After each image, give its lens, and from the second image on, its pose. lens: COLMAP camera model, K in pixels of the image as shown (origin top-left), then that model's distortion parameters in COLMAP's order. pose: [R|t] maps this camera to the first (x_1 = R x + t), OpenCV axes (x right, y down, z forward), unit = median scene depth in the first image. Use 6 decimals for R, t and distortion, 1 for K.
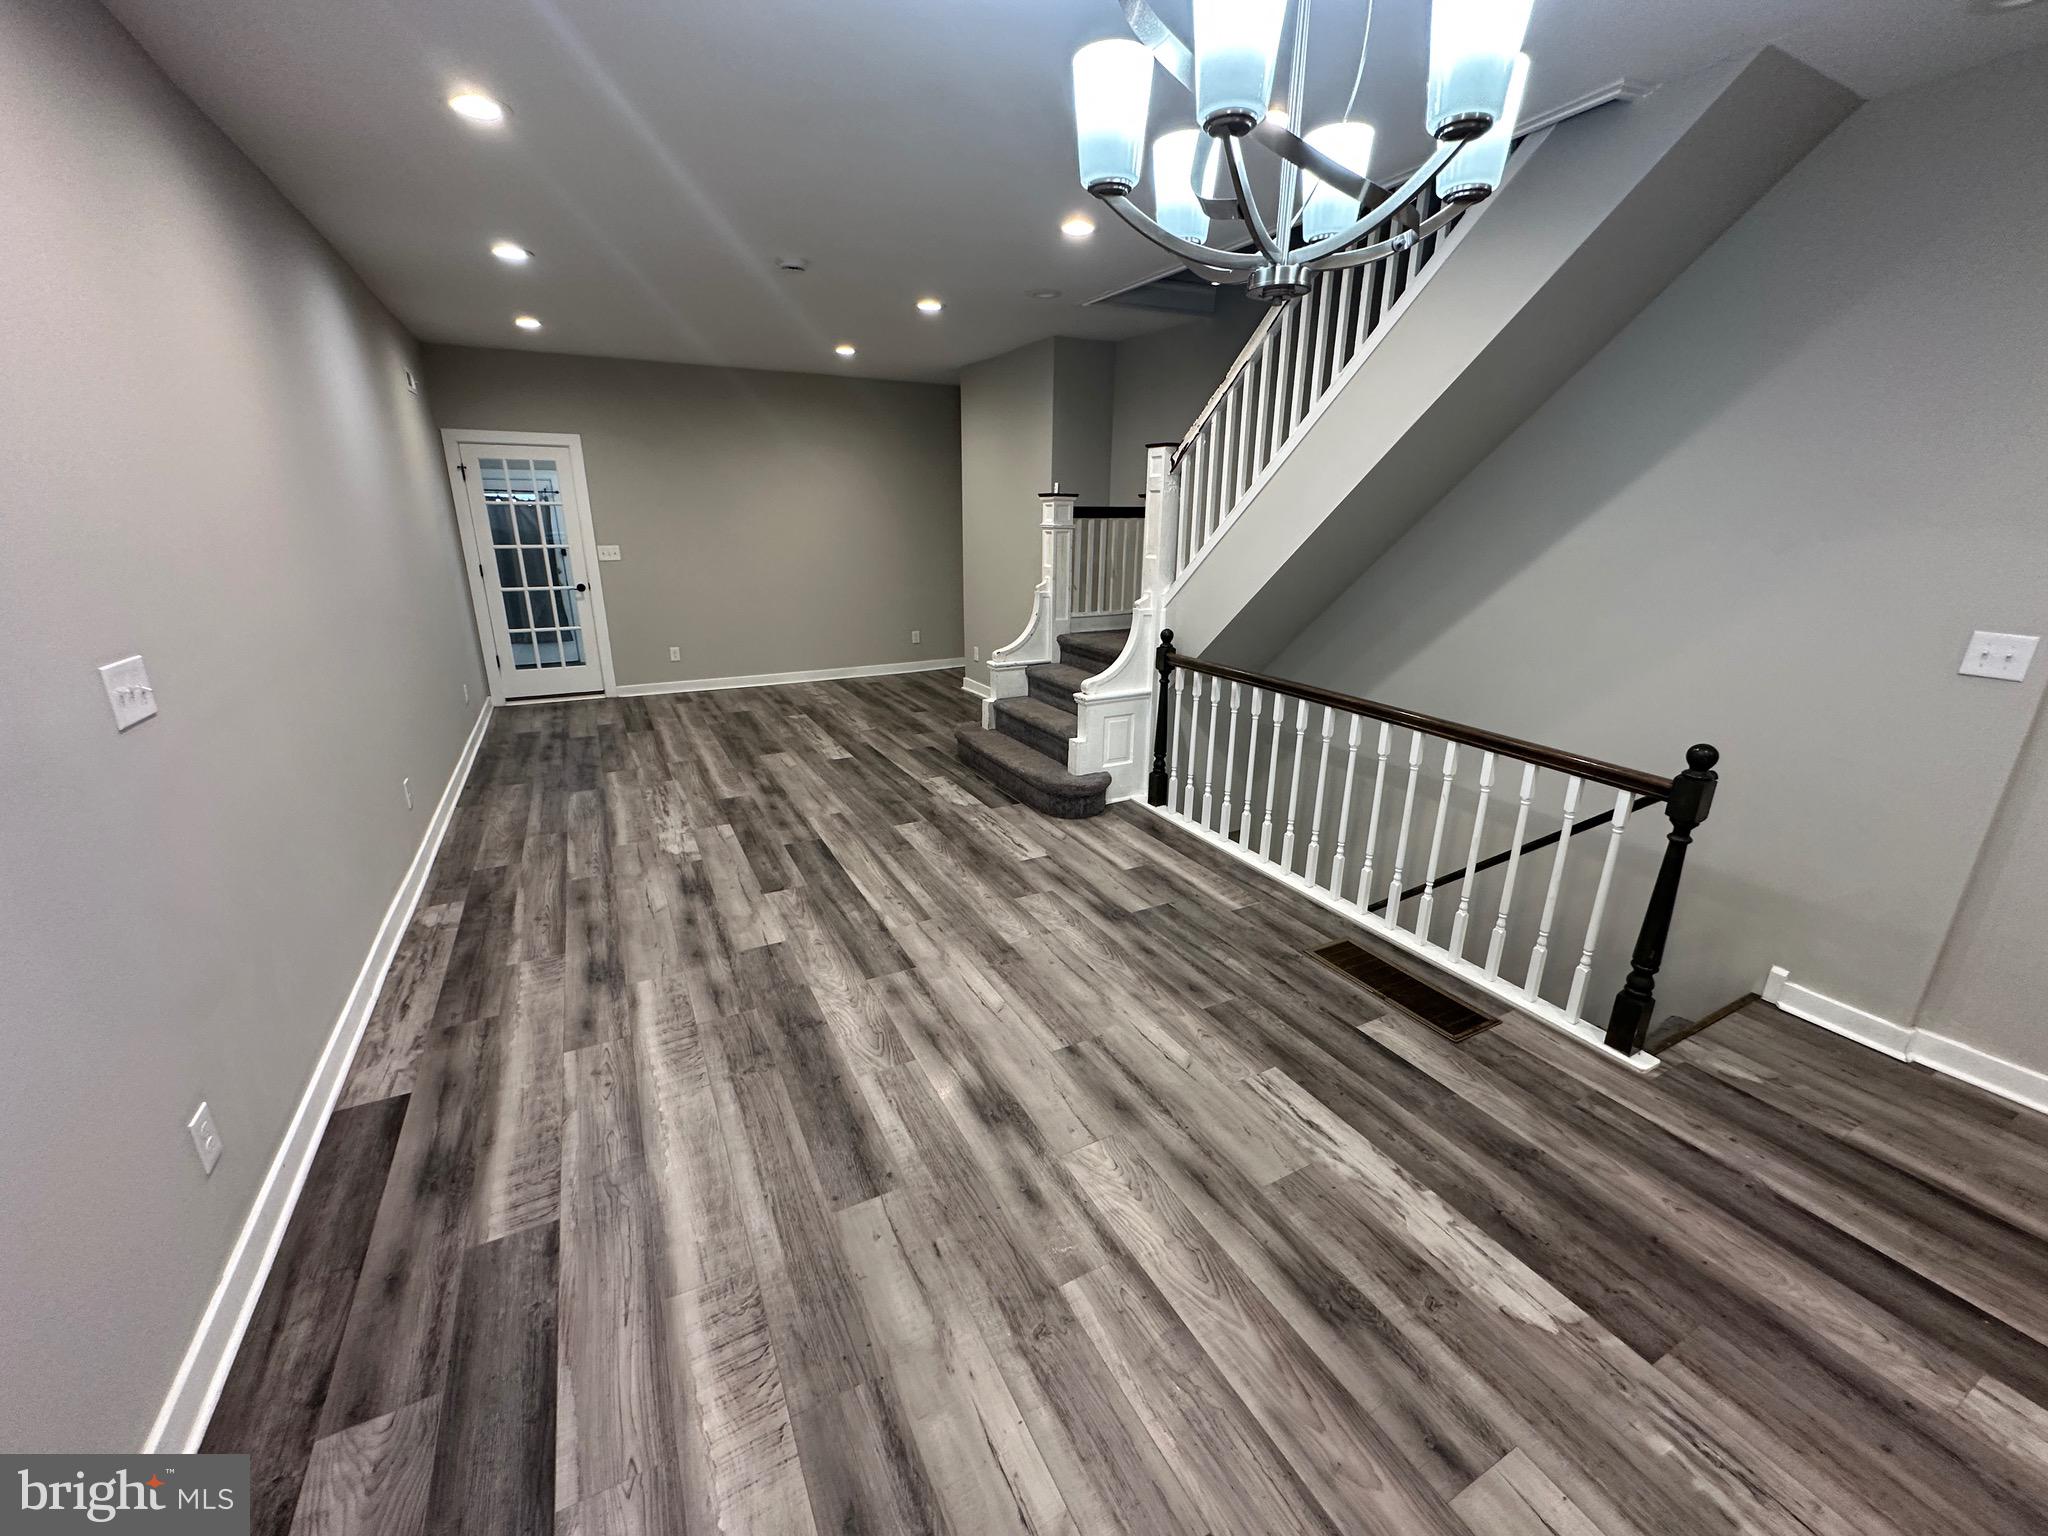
lens RADIAL K [[814.5, 0, 1022.9], [0, 814.5, 768.8], [0, 0, 1]] dist [-0.003599, 0.000537]
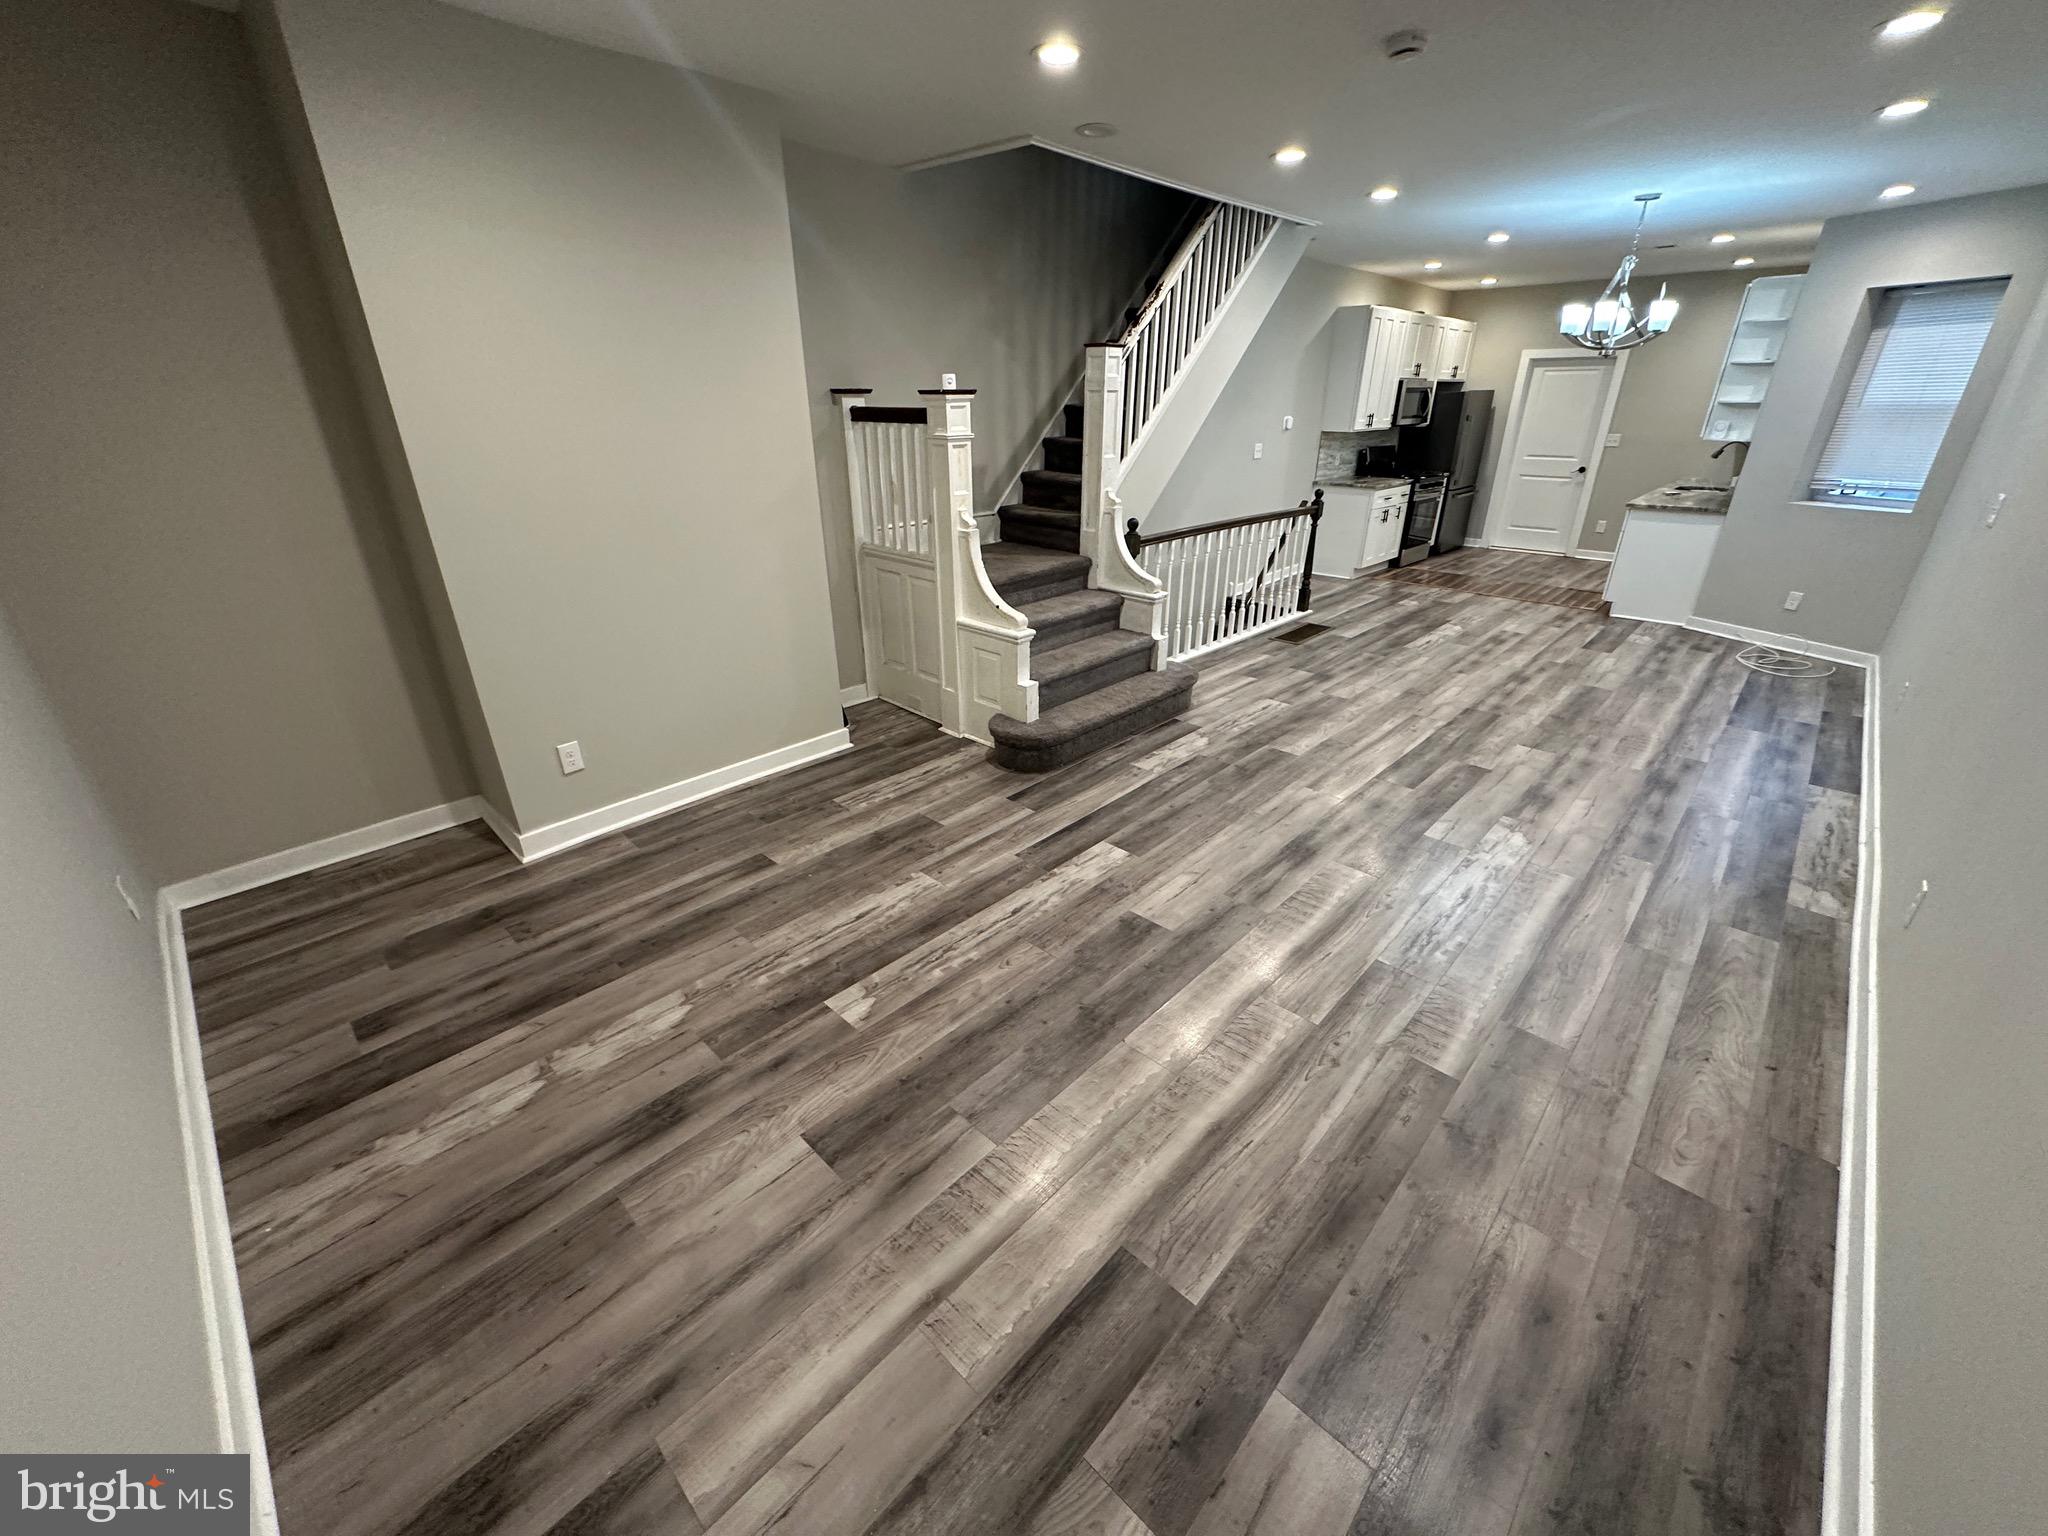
lens RADIAL K [[814.5, 0, 1022.9], [0, 814.5, 768.8], [0, 0, 1]] dist [-0.003599, 0.000537]
pose [[-0.316923, -0.401178, 0.859428, -1.028933], [0.286875, 0.823148, 0.490030, -0.558981], [-0.904026, 0.401850, -0.145787, 1.665124]]
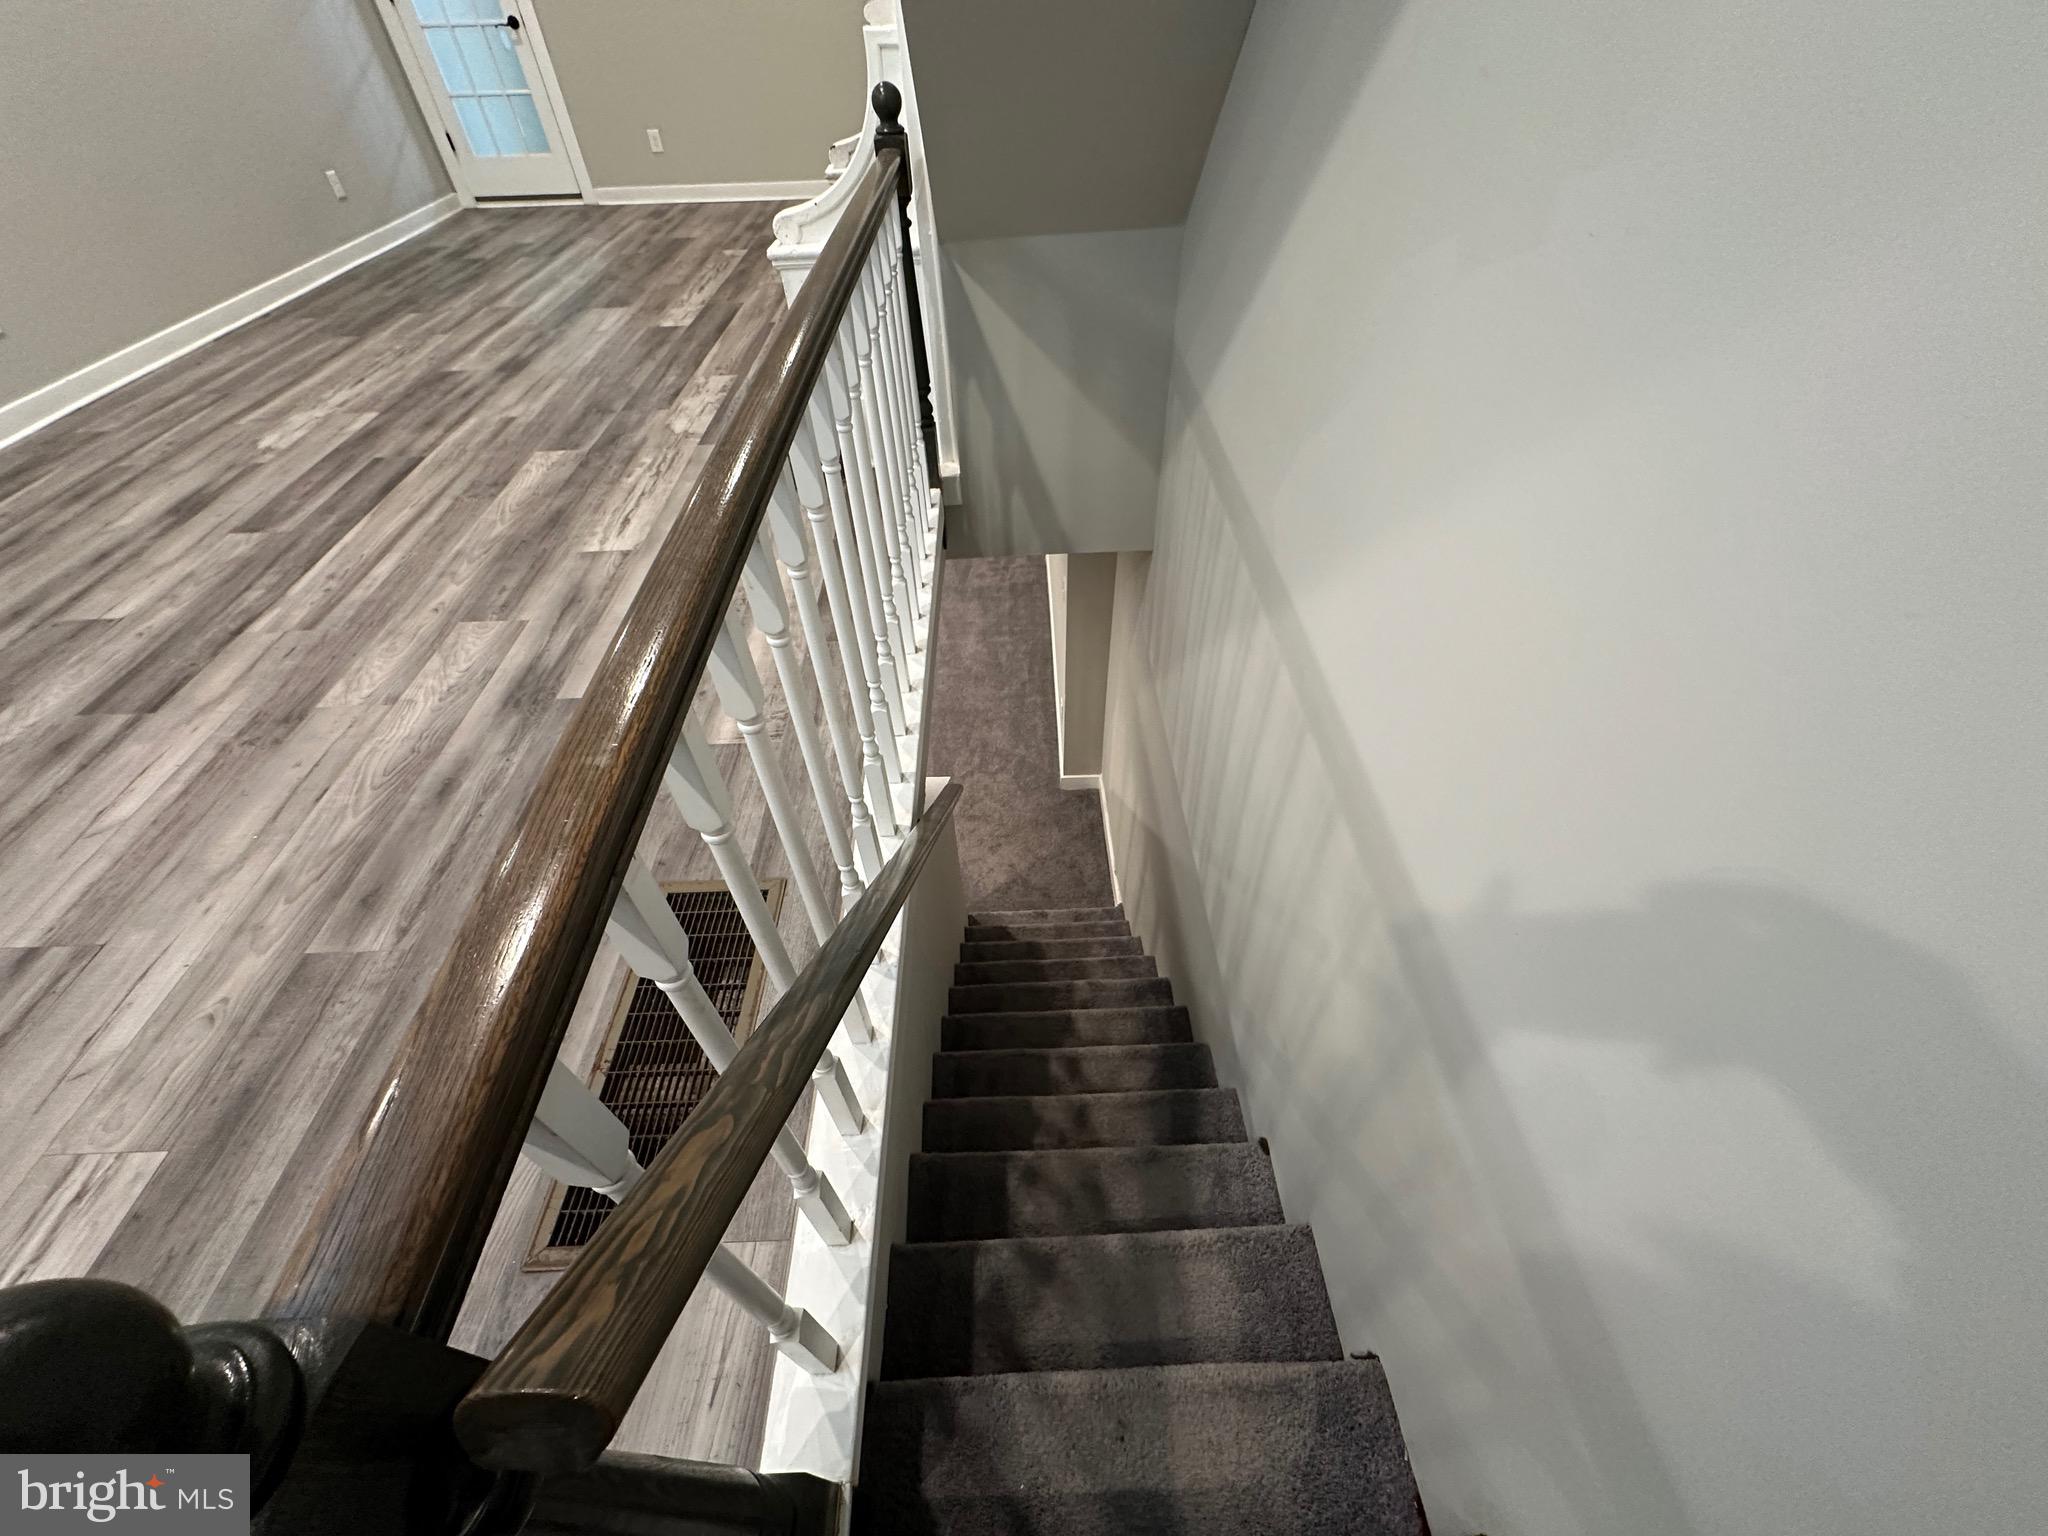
lens RADIAL K [[814.5, 0, 1022.9], [0, 814.5, 768.8], [0, 0, 1]] dist [-0.003599, 0.000537]
pose [[0.898632, 0.291770, -0.327613, 0.572794], [-0.101748, 0.865029, 0.491297, -0.084871], [0.426741, -0.408161, 0.807030, 0.605296]]
